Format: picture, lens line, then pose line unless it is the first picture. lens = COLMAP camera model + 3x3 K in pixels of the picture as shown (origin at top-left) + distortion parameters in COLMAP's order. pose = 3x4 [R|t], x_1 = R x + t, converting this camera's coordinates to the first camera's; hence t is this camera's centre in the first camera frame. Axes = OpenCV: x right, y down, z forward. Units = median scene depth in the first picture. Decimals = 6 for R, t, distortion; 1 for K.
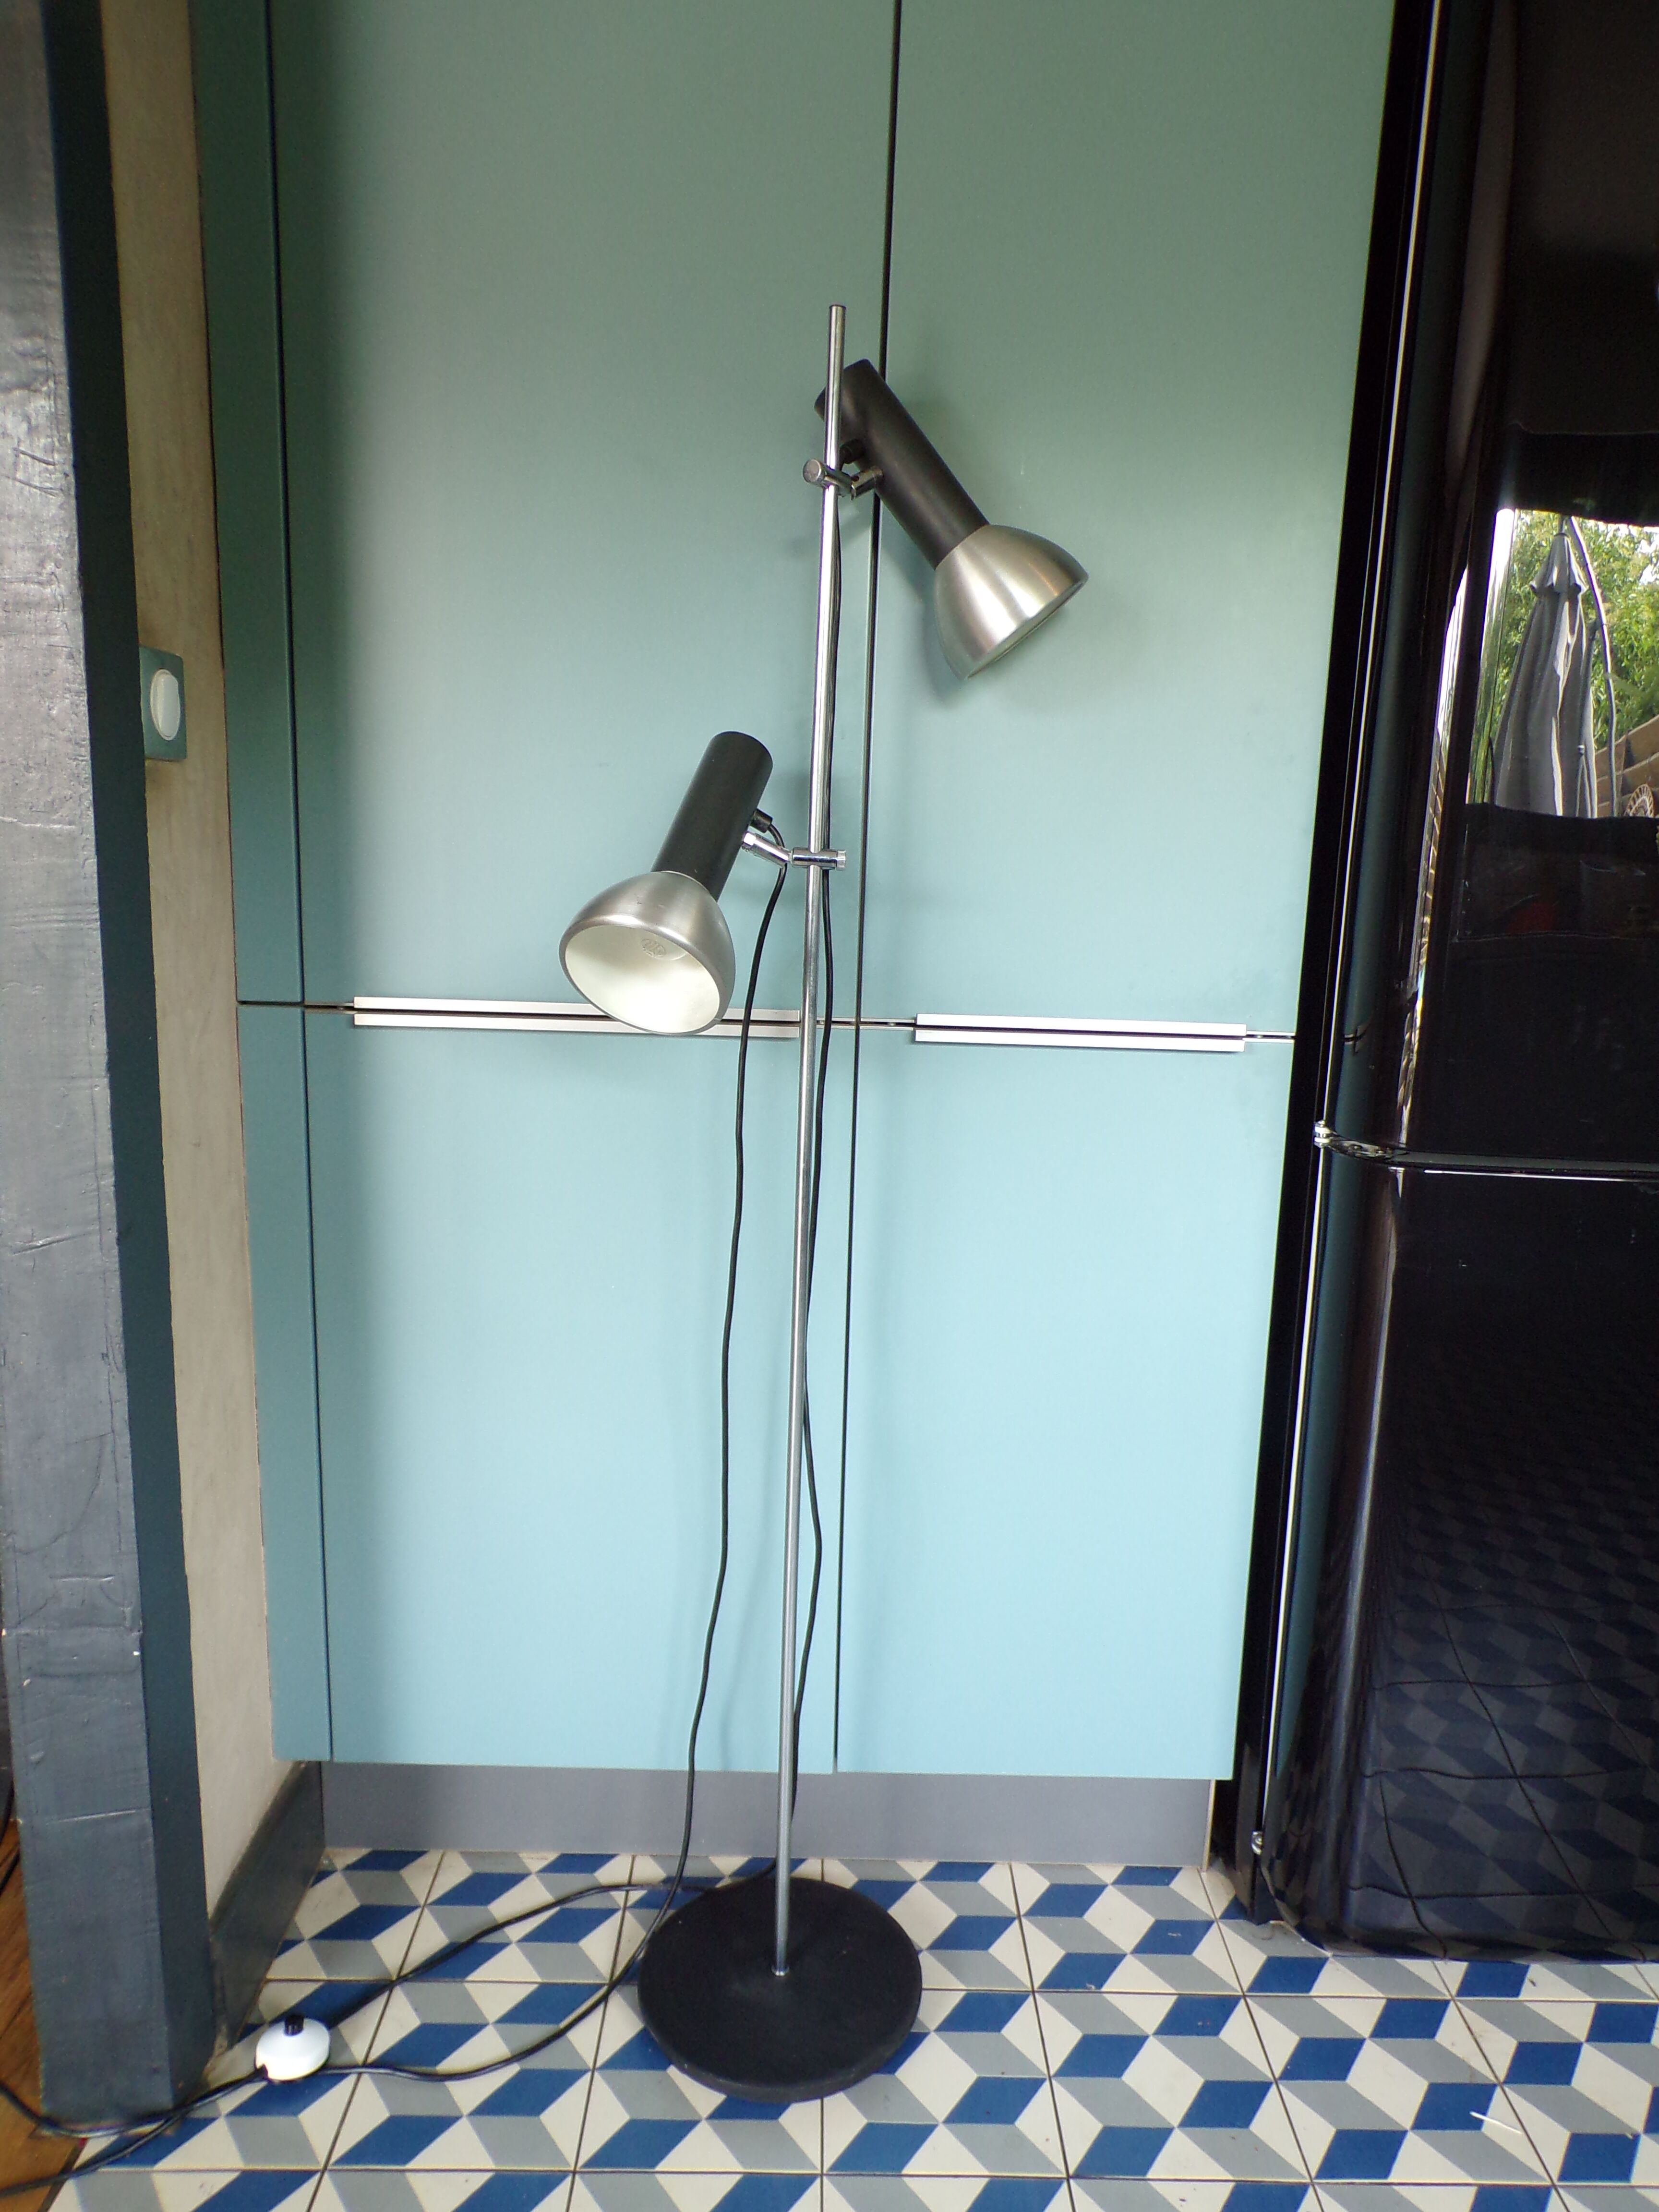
lens RADIAL K [[1519.9, 0, 838.7], [0, 1519.9, 1110.0], [0, 0, 1]] dist [0.003251, -0.000226]
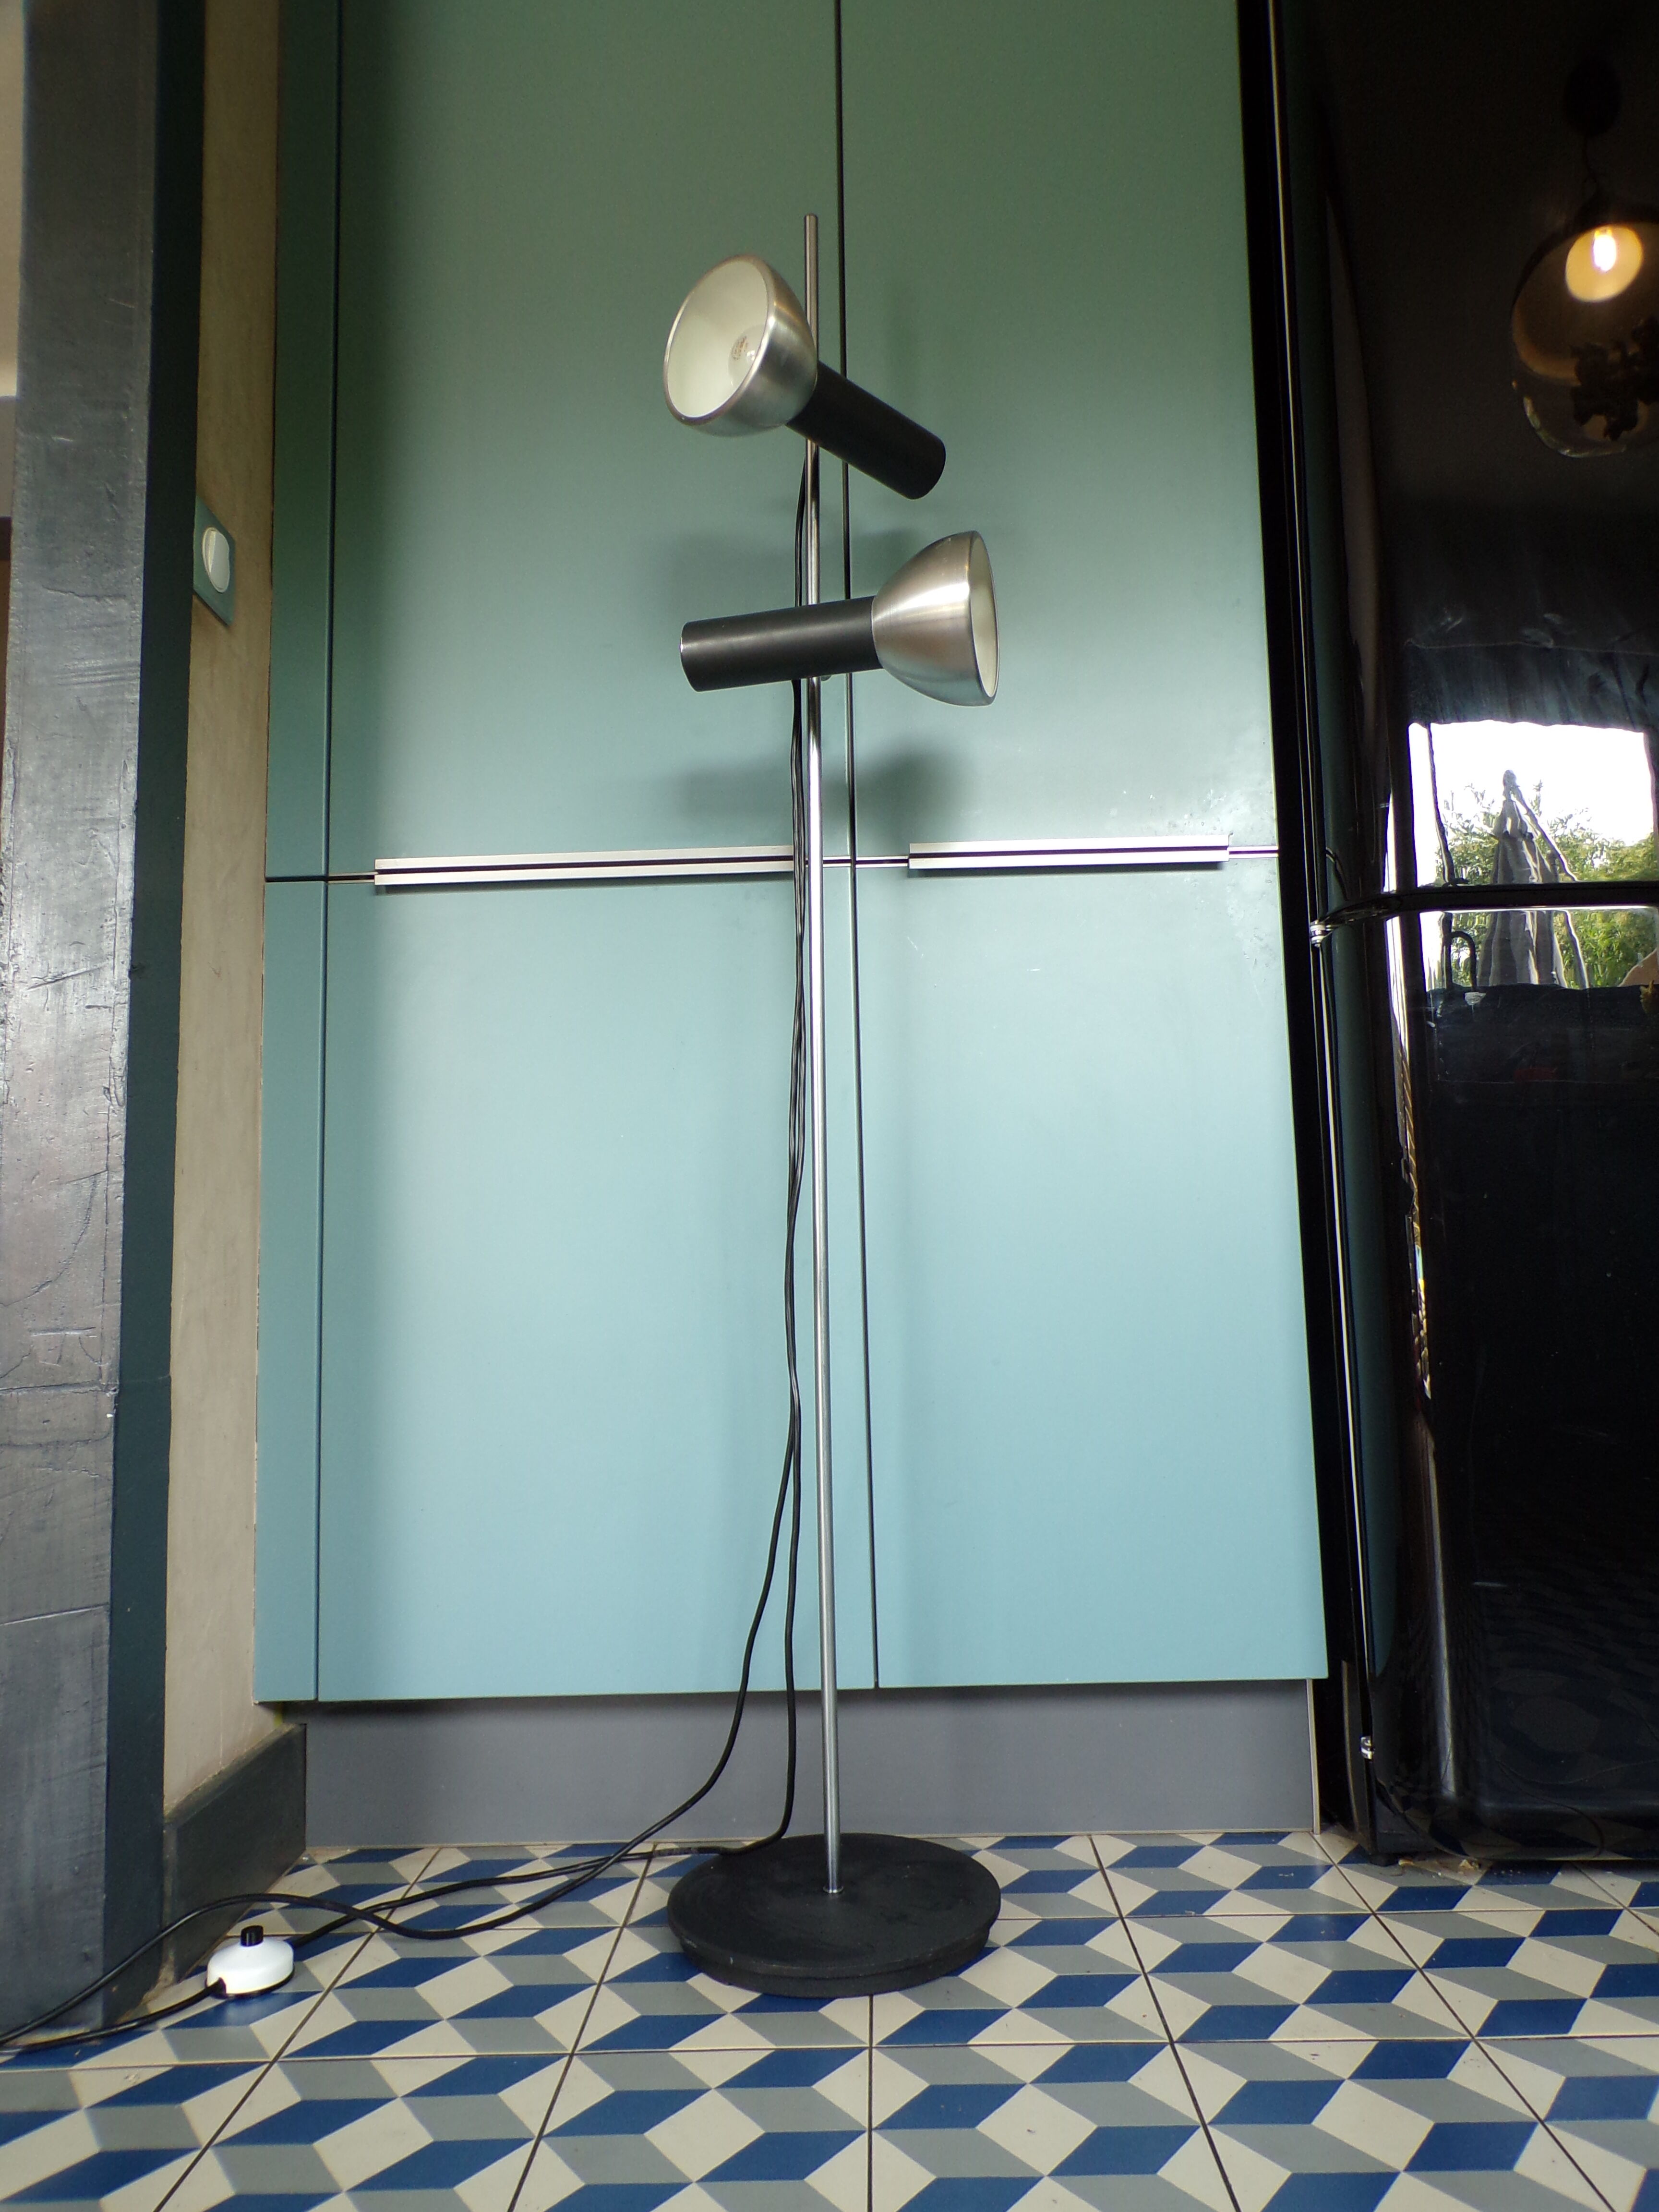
lens RADIAL K [[1519.9, 0, 845.4], [0, 1519.9, 1139.0], [0, 0, 1]] dist [0.003251, -0.000226]
pose [[0.998027, -0.057672, -0.024804, 0.021529], [0.047693, 0.953425, -0.297835, 0.432045], [0.040825, 0.296065, 0.954295, 0.062741]]
